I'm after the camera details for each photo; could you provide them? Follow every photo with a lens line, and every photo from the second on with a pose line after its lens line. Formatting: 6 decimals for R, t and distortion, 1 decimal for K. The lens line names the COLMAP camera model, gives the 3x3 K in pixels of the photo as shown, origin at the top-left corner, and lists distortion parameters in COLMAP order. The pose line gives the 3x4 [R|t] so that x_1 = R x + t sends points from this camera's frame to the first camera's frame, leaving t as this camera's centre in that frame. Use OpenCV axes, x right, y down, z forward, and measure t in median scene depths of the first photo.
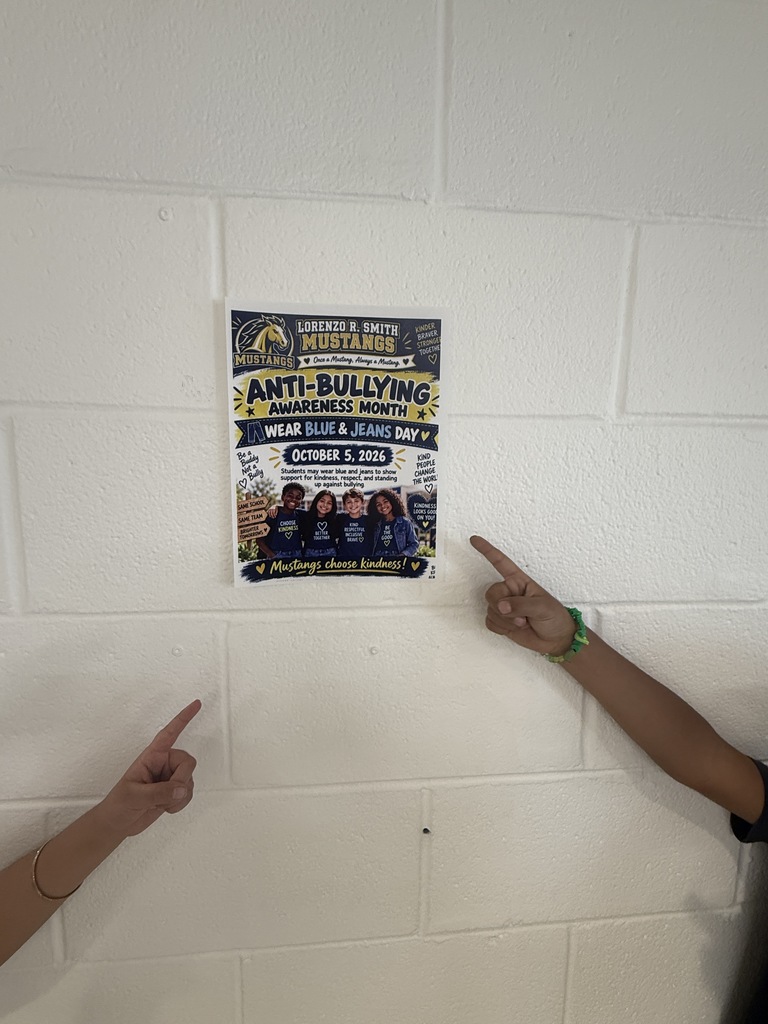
lens RADIAL K [[478.9, 0, 384.8], [0, 478.9, 509.3], [0, 0, 1]] dist [0.000684, -0.000067]
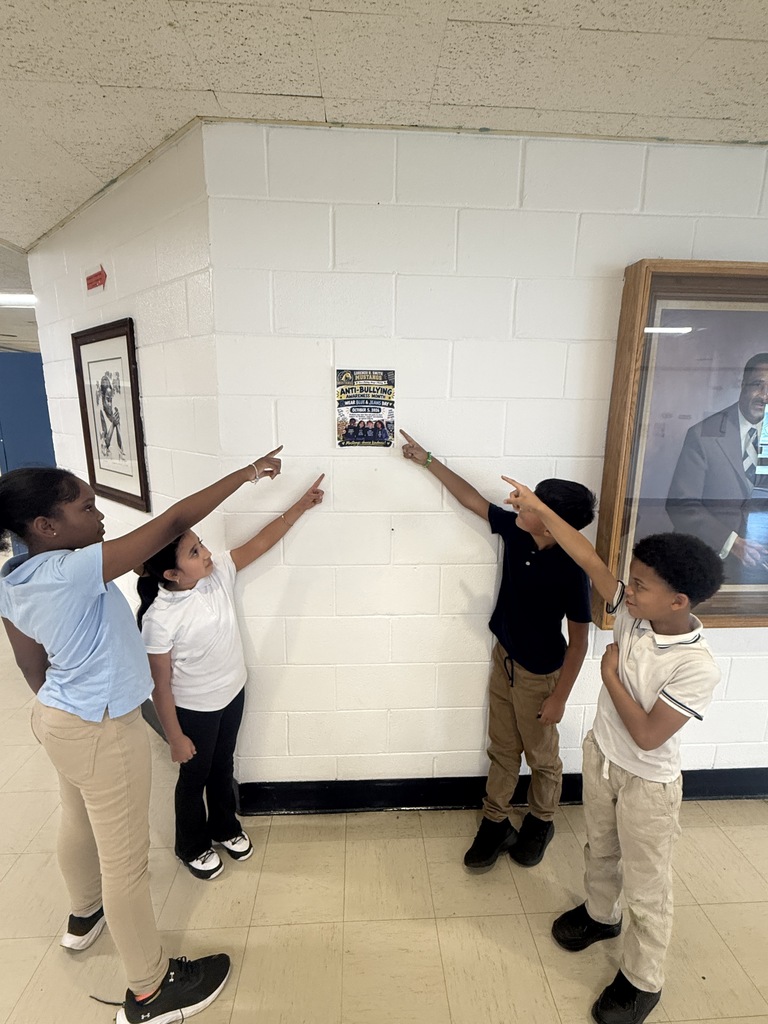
lens RADIAL K [[478.9, 0, 384.4], [0, 478.9, 513.6], [0, 0, 1]] dist [0.000684, -0.000067]
pose [[0.999091, 0.006105, -0.042194, 0.190645], [-0.002344, 0.996065, 0.088598, 0.328217], [0.042568, -0.088418, 0.995173, -2.522103]]
